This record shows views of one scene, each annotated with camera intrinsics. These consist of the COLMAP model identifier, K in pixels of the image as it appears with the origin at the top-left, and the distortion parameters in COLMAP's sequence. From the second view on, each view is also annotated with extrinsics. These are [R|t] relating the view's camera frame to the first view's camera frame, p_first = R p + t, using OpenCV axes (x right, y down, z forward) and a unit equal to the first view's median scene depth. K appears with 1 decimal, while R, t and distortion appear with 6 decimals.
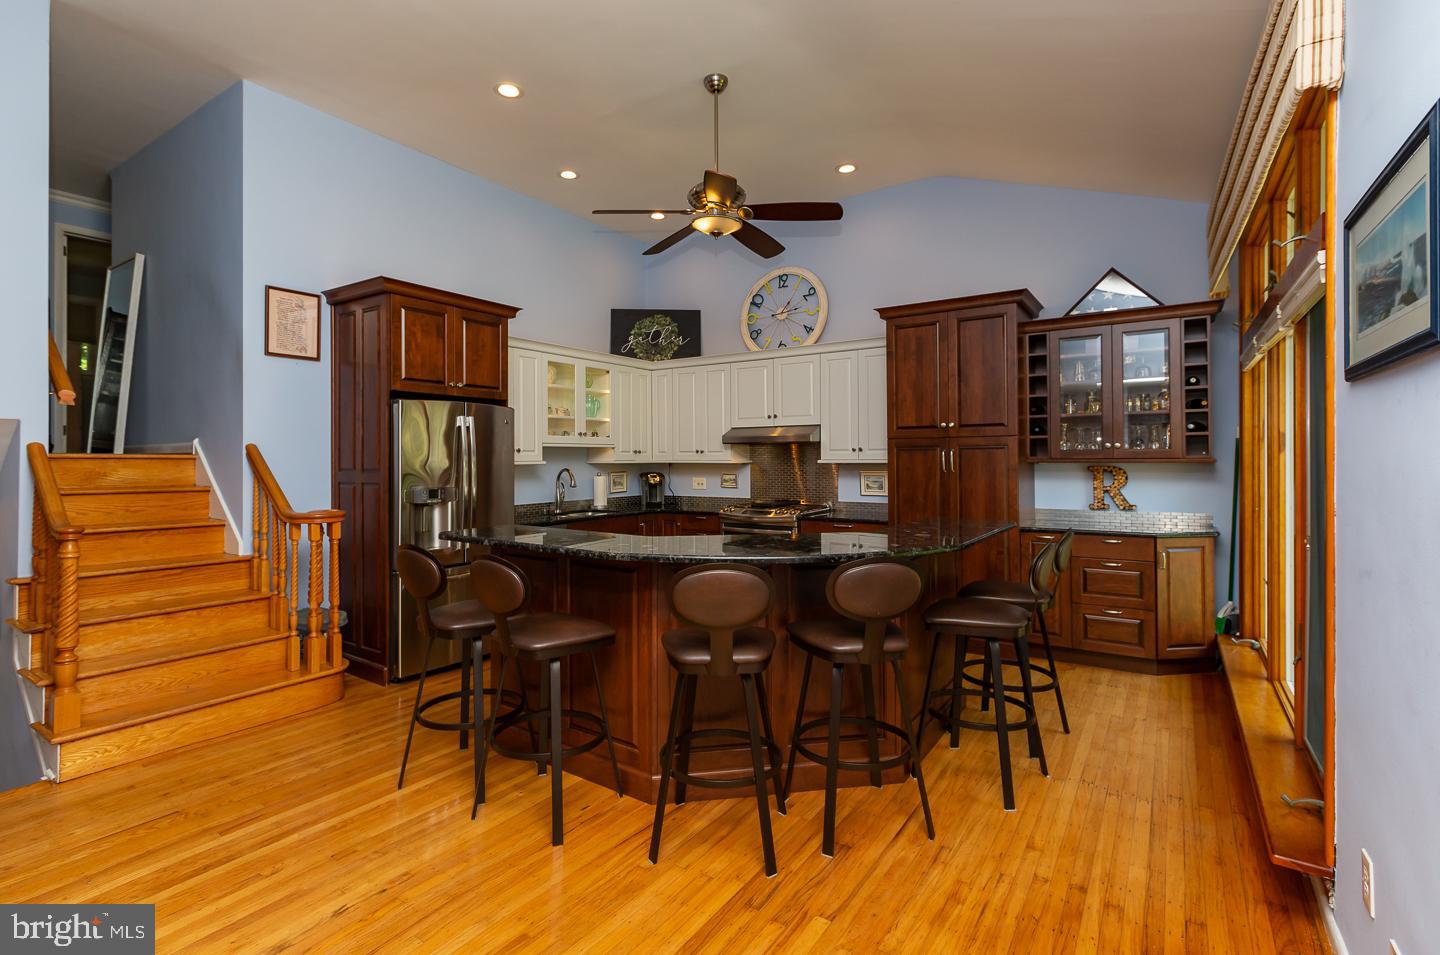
lens RADIAL K [[675.9, 0, 690.3], [0, 675.9, 466.0], [0, 0, 1]] dist [0.012353, -0.004109]
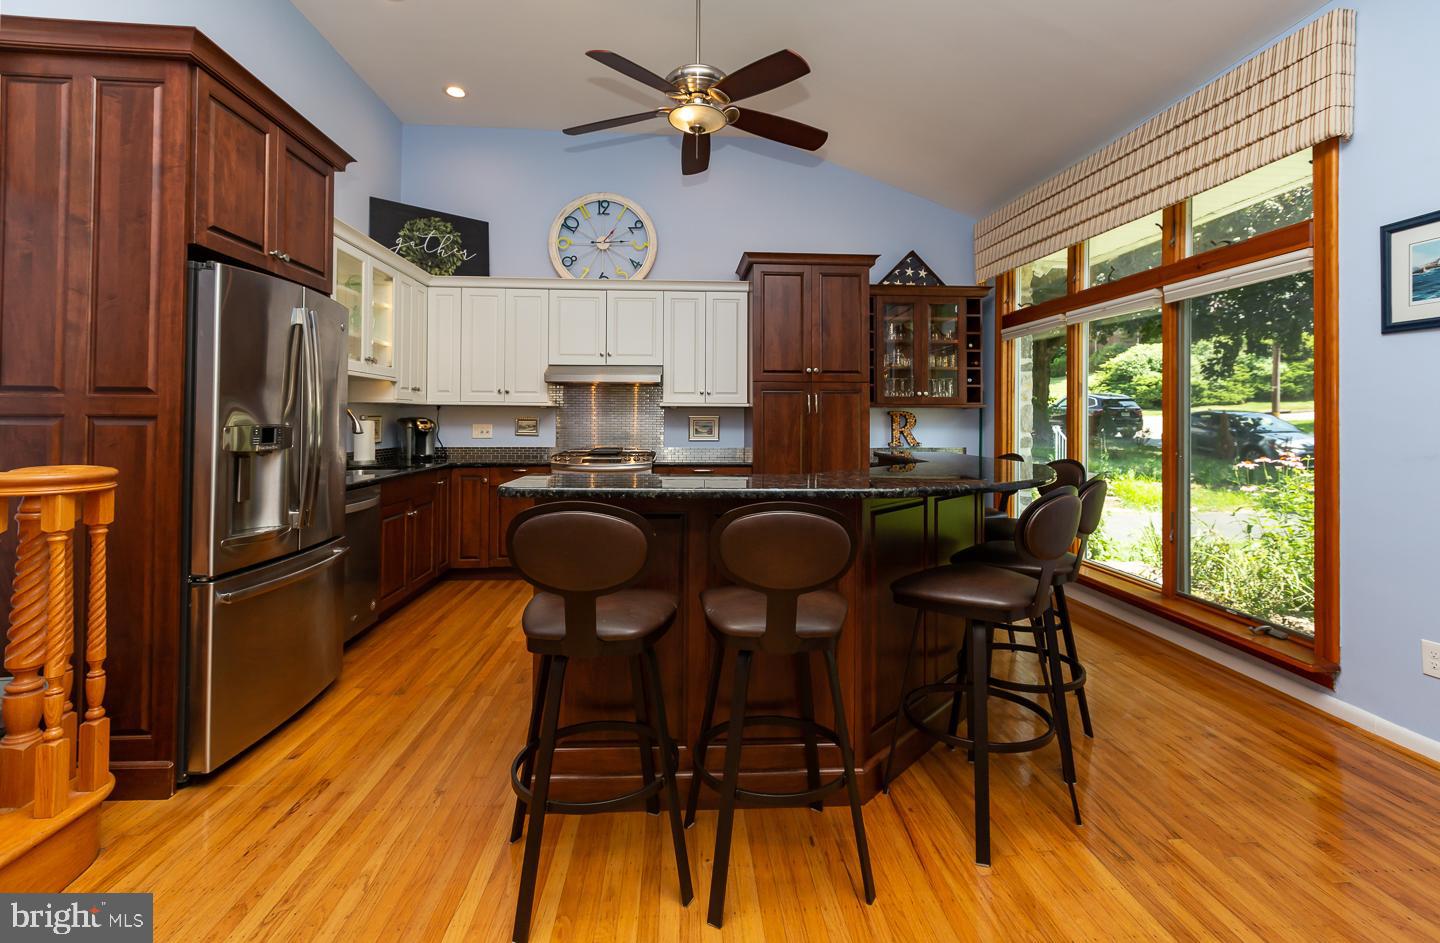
lens RADIAL K [[664.2, 0, 722.9], [0, 664.2, 410.1], [0, 0, 1]] dist [-0.002227, -0.000025]
pose [[0.772627, 0.019372, 0.634564, -0.379869], [-0.000653, 0.999558, -0.029721, 0.032213], [-0.634860, 0.022549, 0.772298, 0.272560]]
